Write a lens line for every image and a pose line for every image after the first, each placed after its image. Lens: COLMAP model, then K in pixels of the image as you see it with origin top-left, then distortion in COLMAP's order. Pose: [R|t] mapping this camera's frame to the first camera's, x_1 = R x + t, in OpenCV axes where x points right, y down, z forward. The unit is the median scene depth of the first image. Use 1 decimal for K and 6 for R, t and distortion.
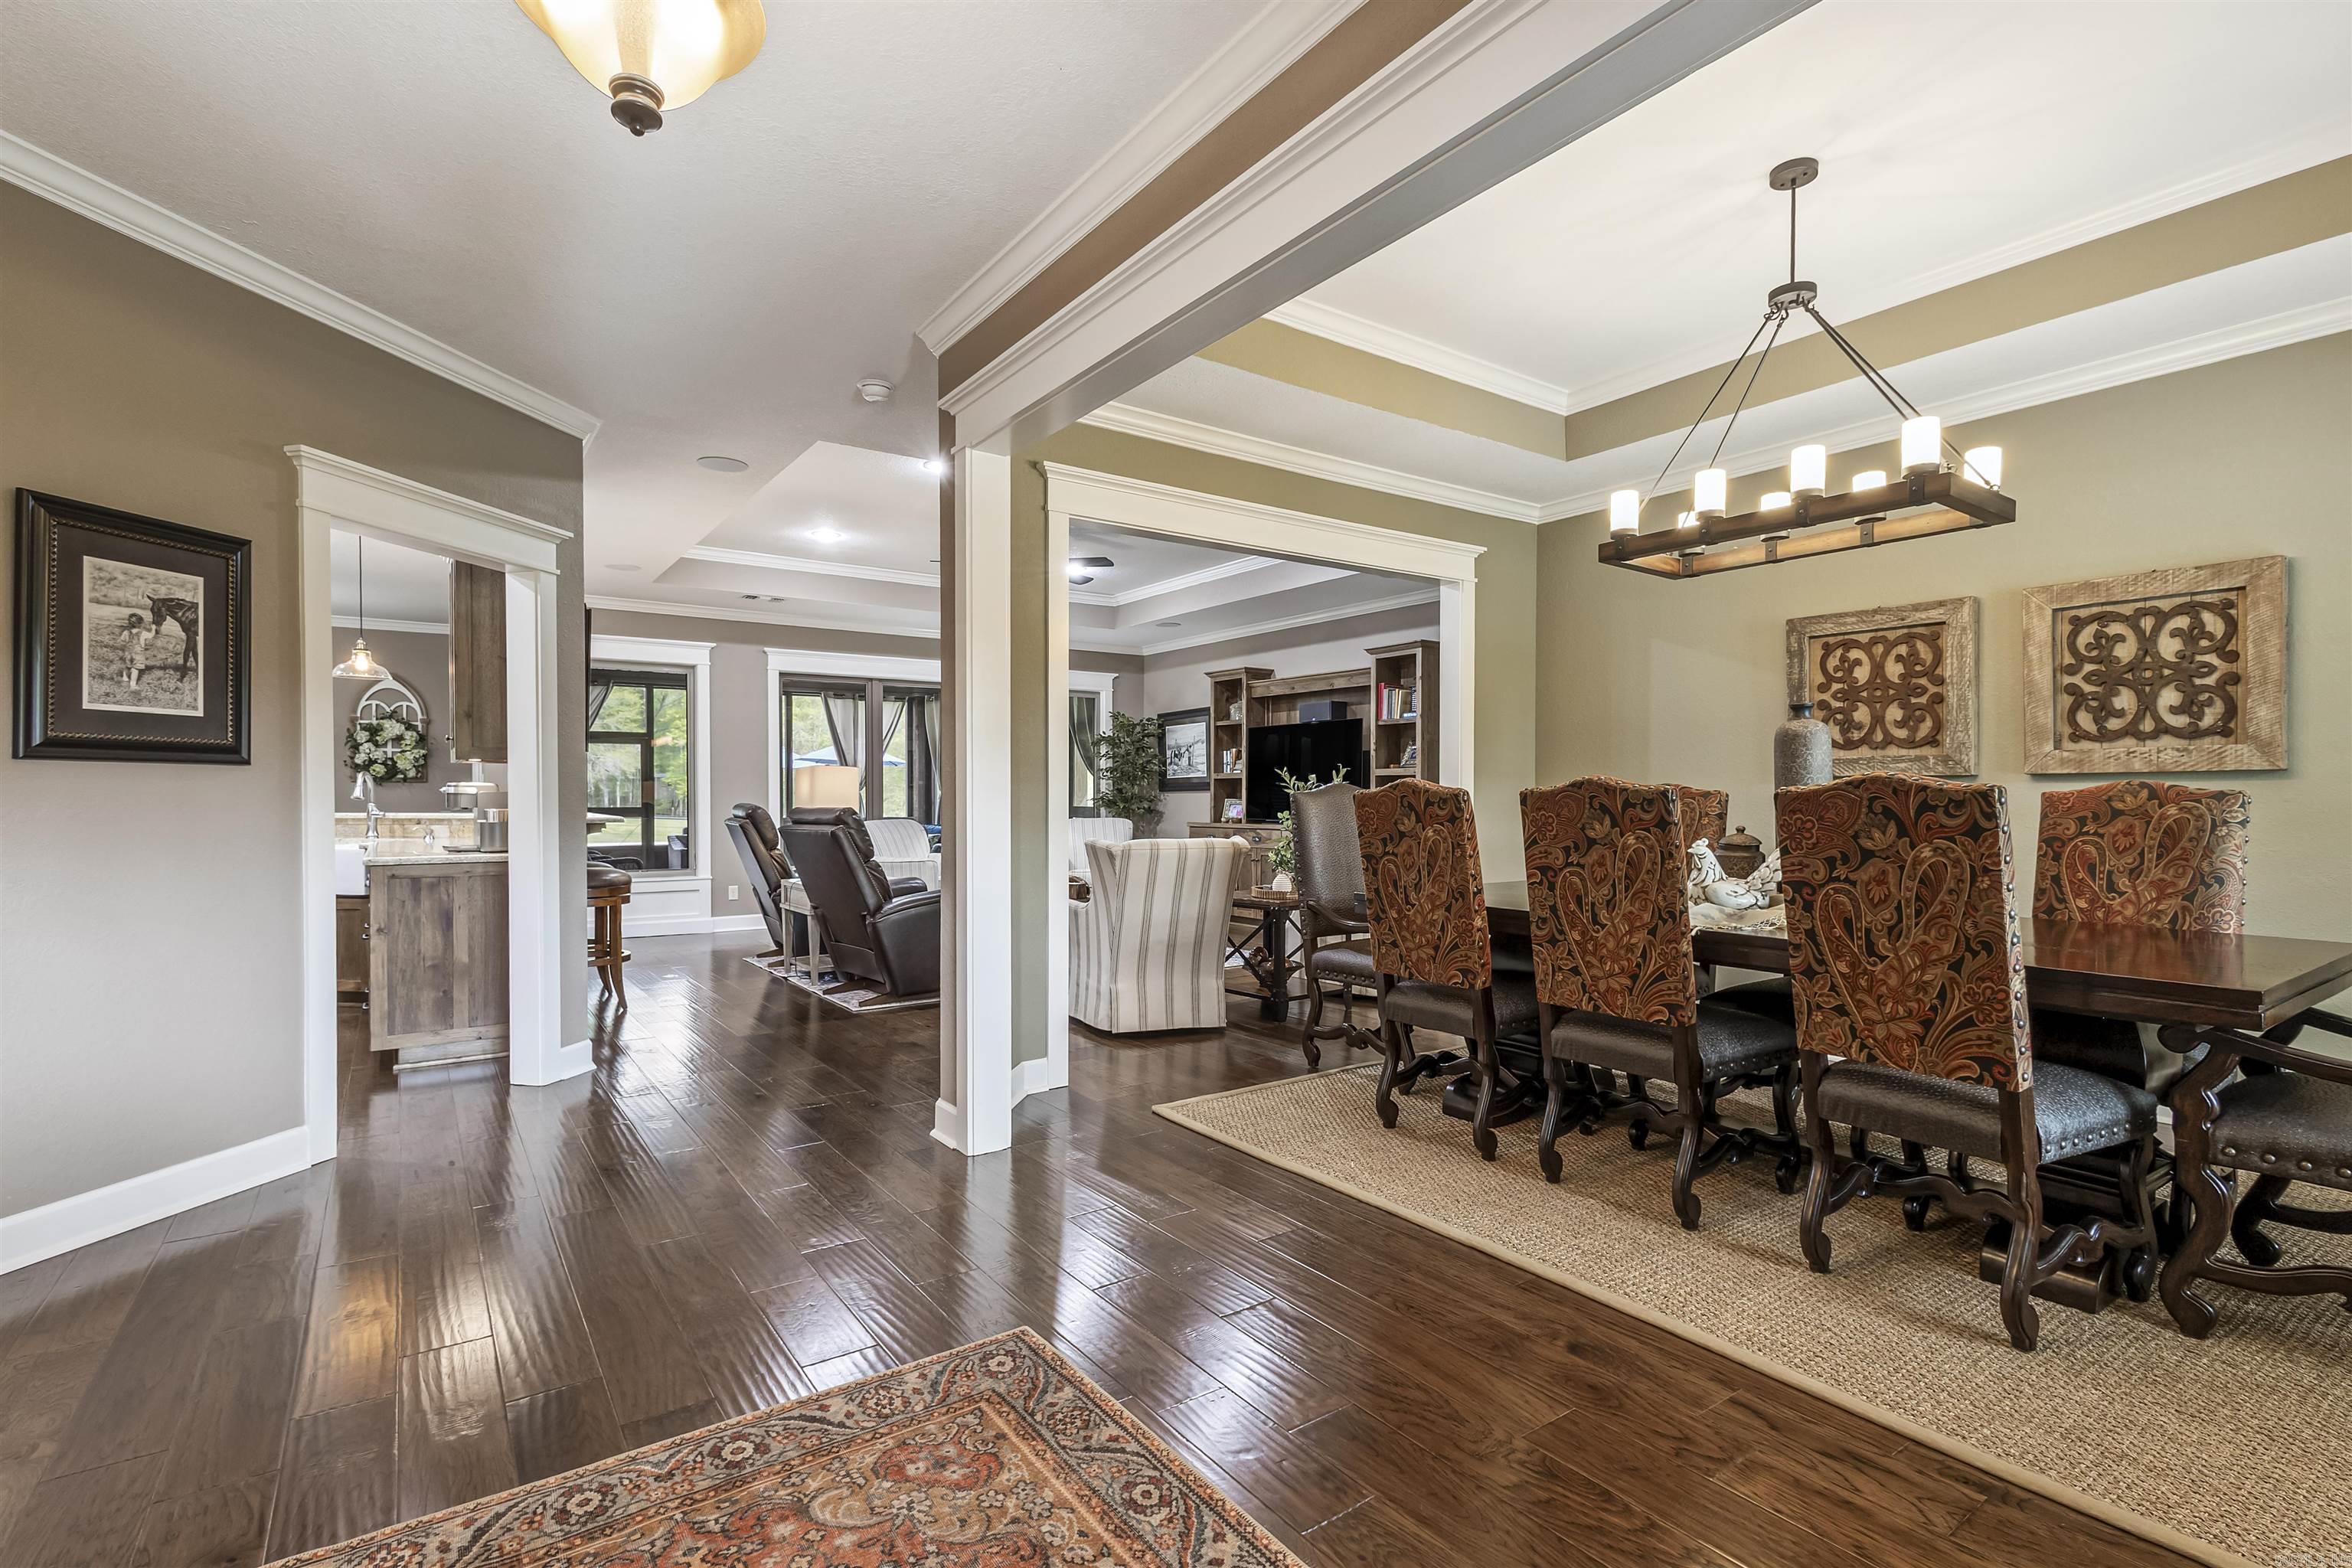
lens RADIAL K [[1089.0, 0, 1180.1], [0, 1089.0, 793.6], [0, 0, 1]] dist [0.011976, -0.001306]
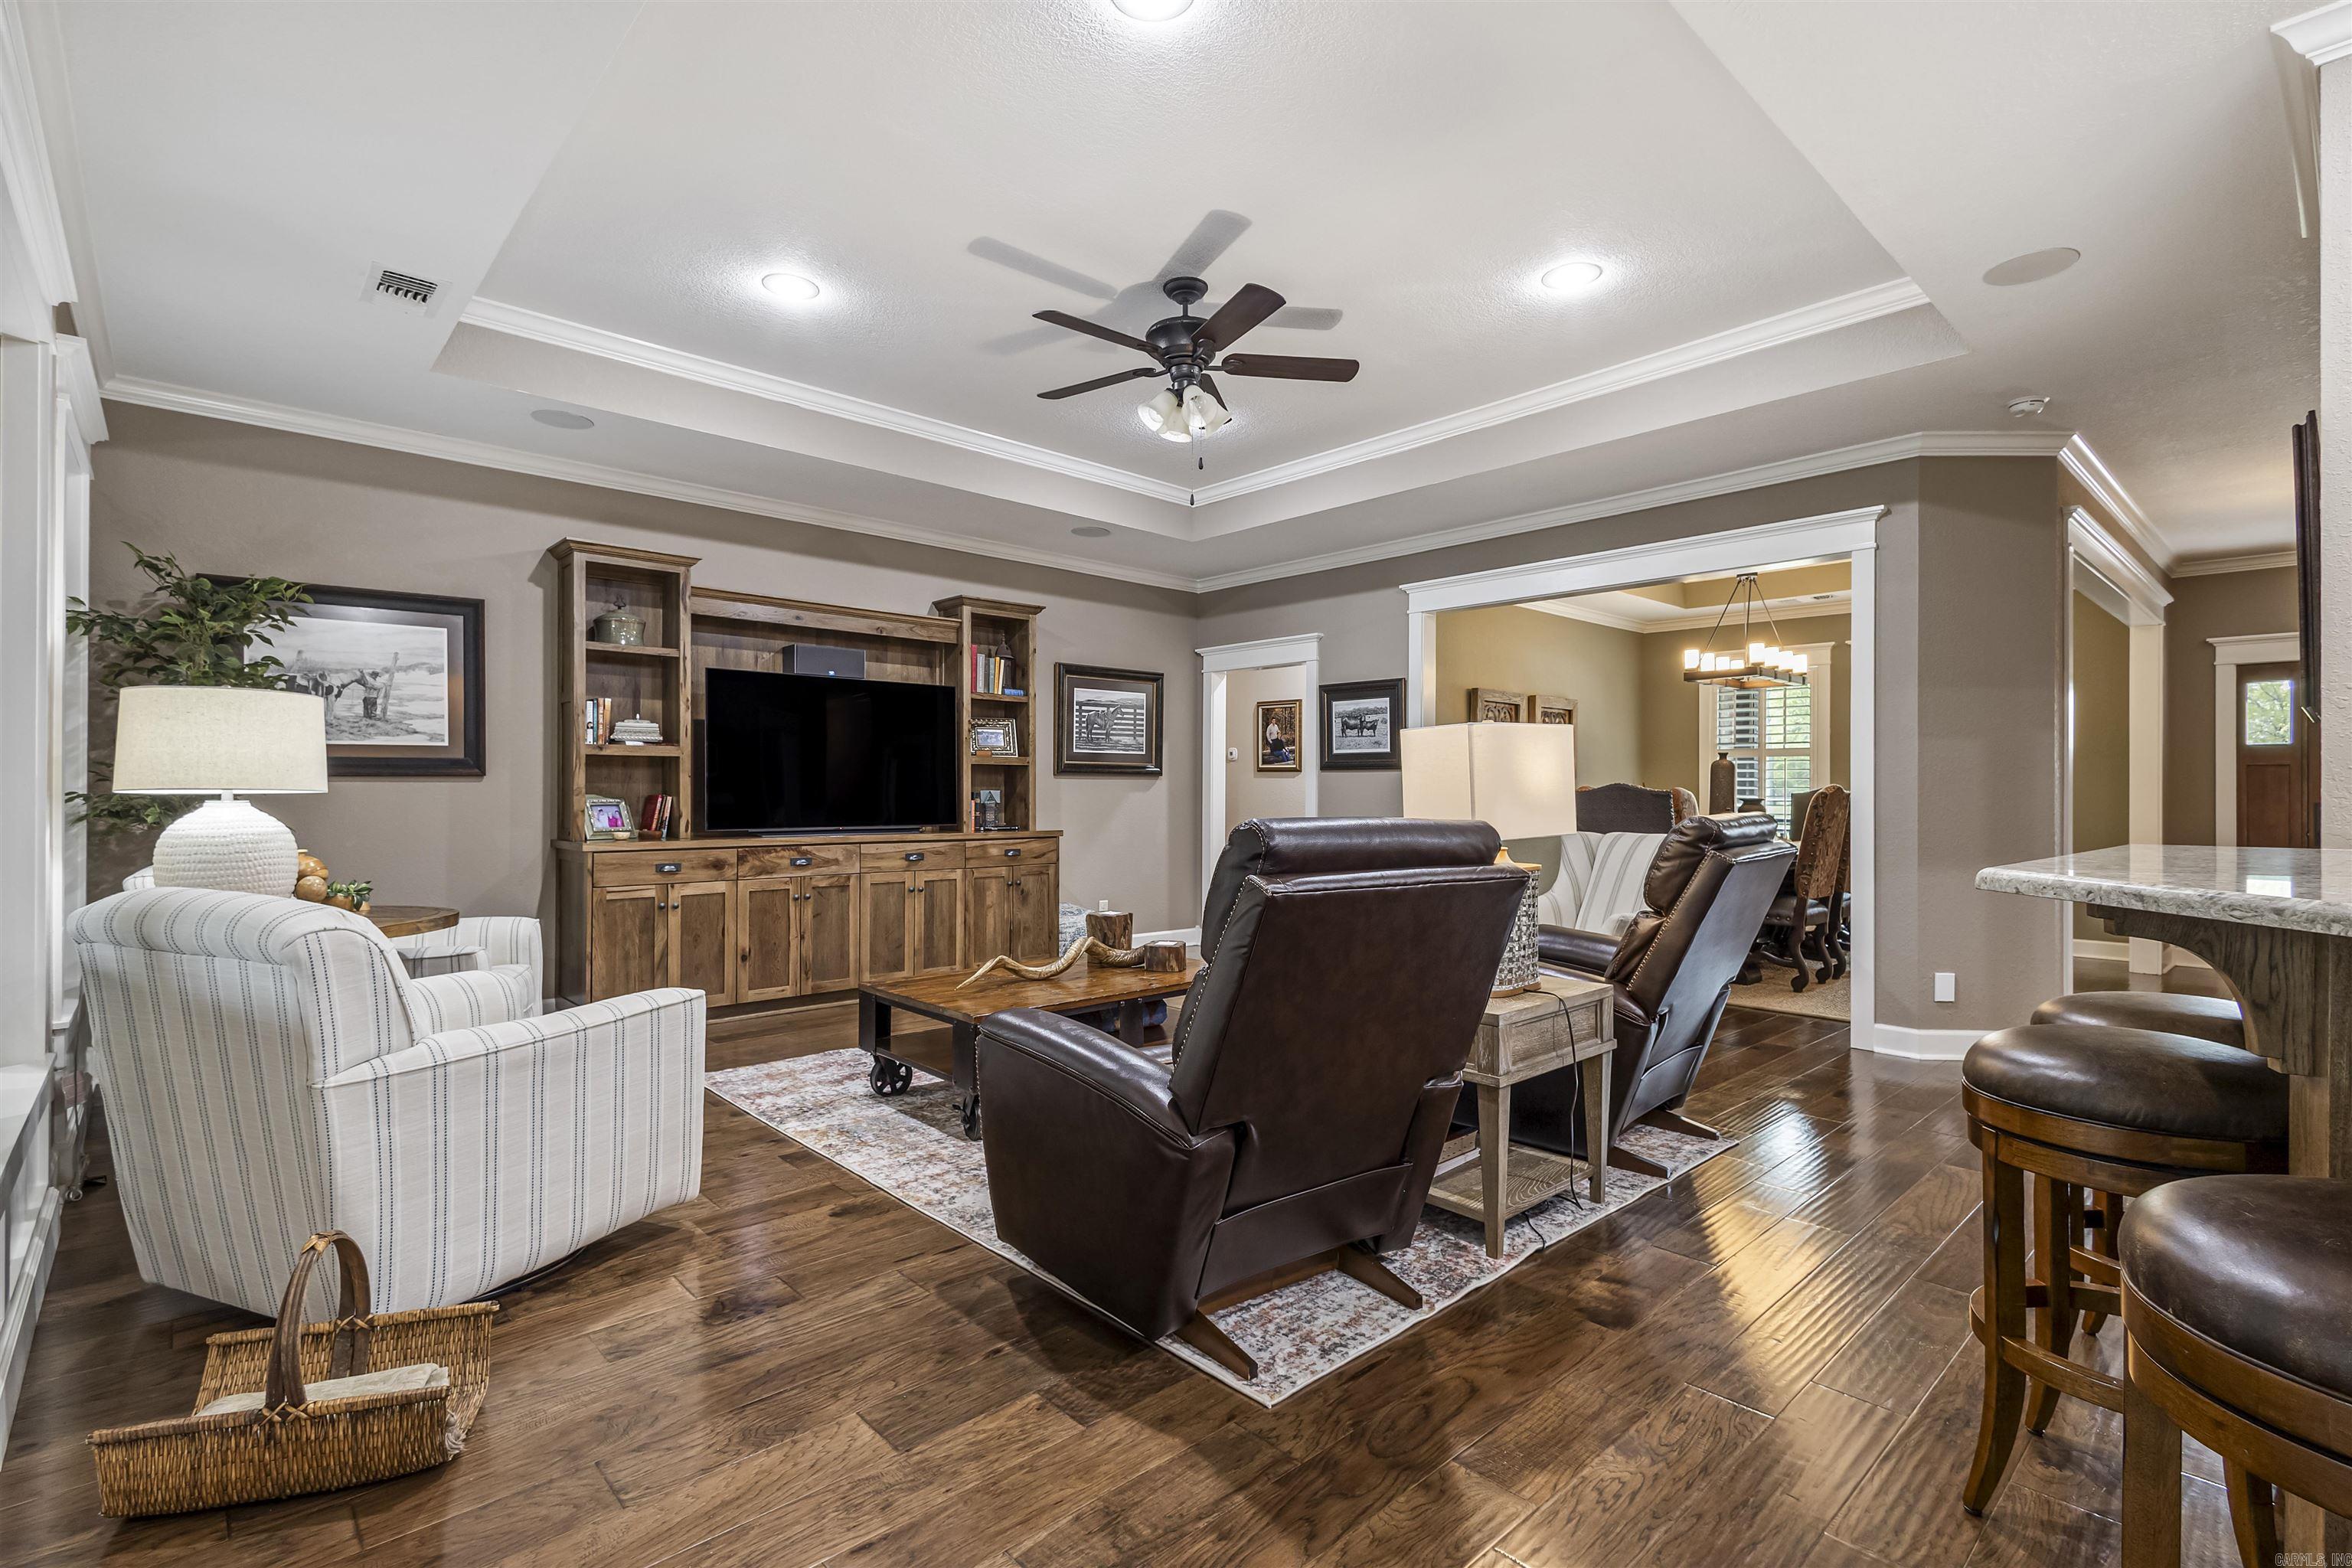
lens RADIAL K [[1089.0, 0, 1172.6], [0, 1089.0, 784.9], [0, 0, 1]] dist [0.011976, -0.001306]
pose [[-0.125518, 0.005600, 0.992075, -0.948879], [-0.006754, 0.999956, -0.006499, 0.003500], [-0.992068, -0.007516, -0.125475, 1.512820]]
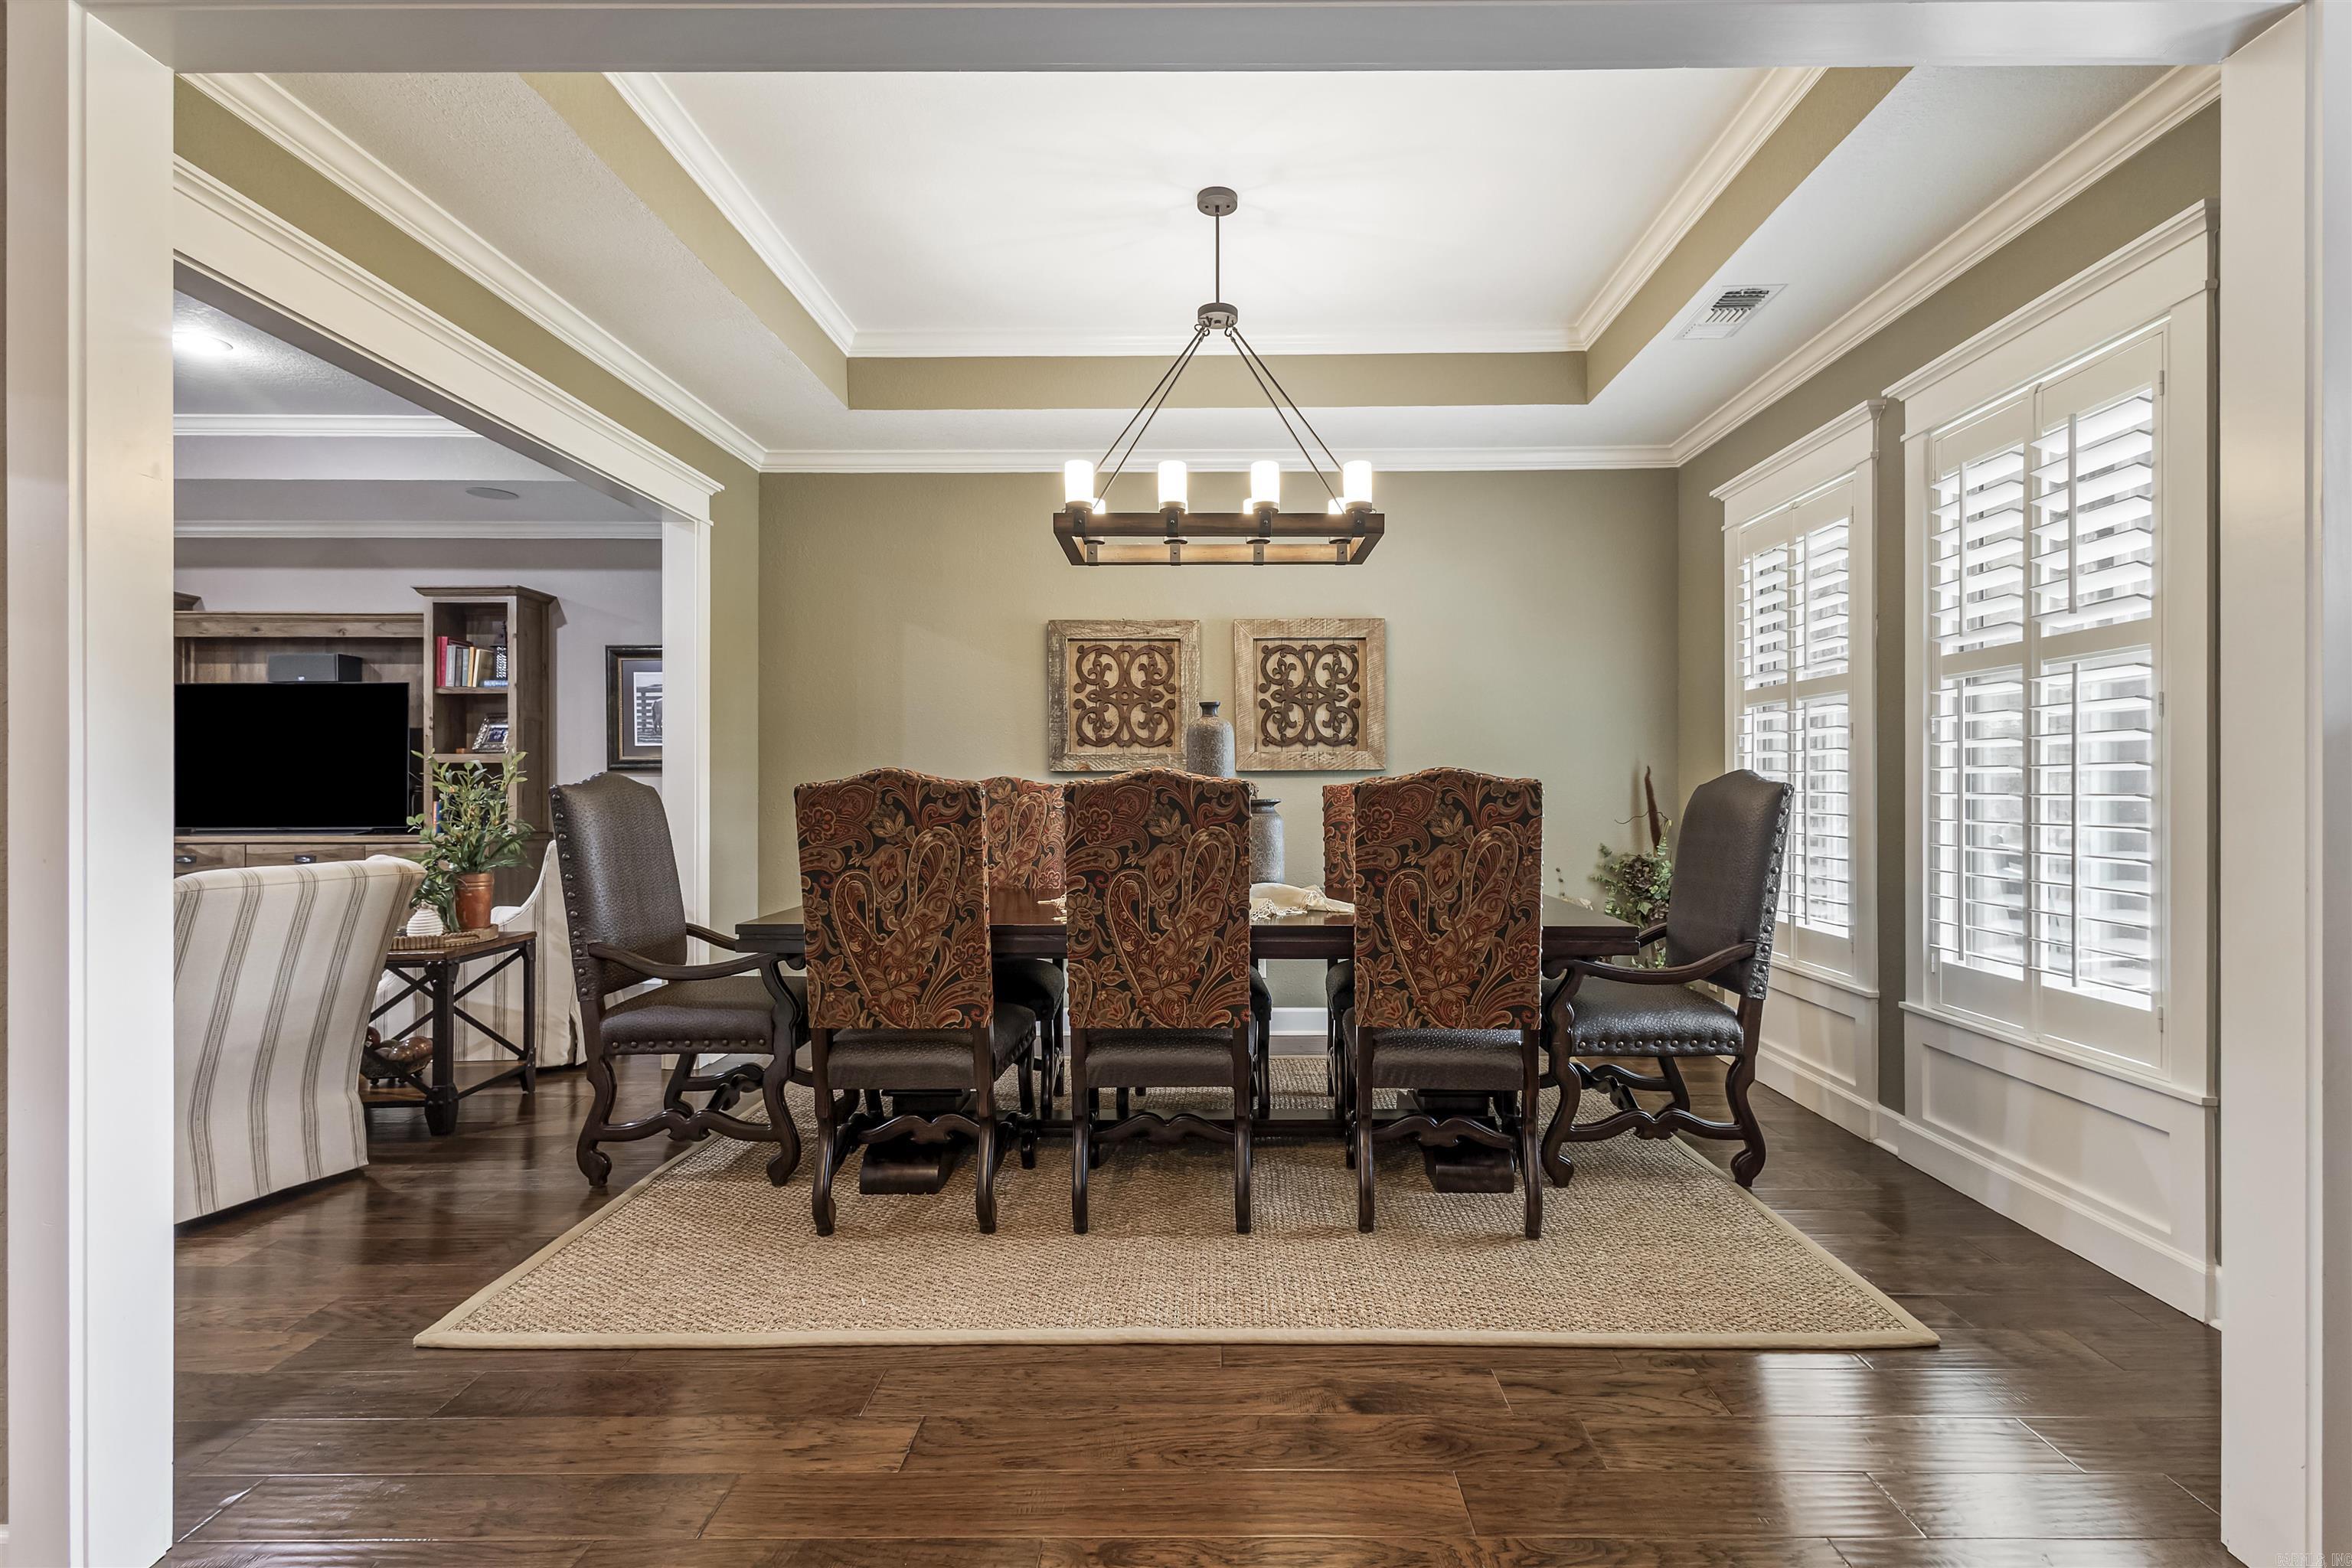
lens RADIAL K [[1089.0, 0, 1188.7], [0, 1089.0, 783.8], [0, 0, 1]] dist [0.011976, -0.001306]
pose [[0.580377, 0.001101, 0.814347, -0.195688], [0.001272, 0.999997, -0.002259, -0.000345], [-0.814347, 0.002347, 0.580374, 0.258633]]
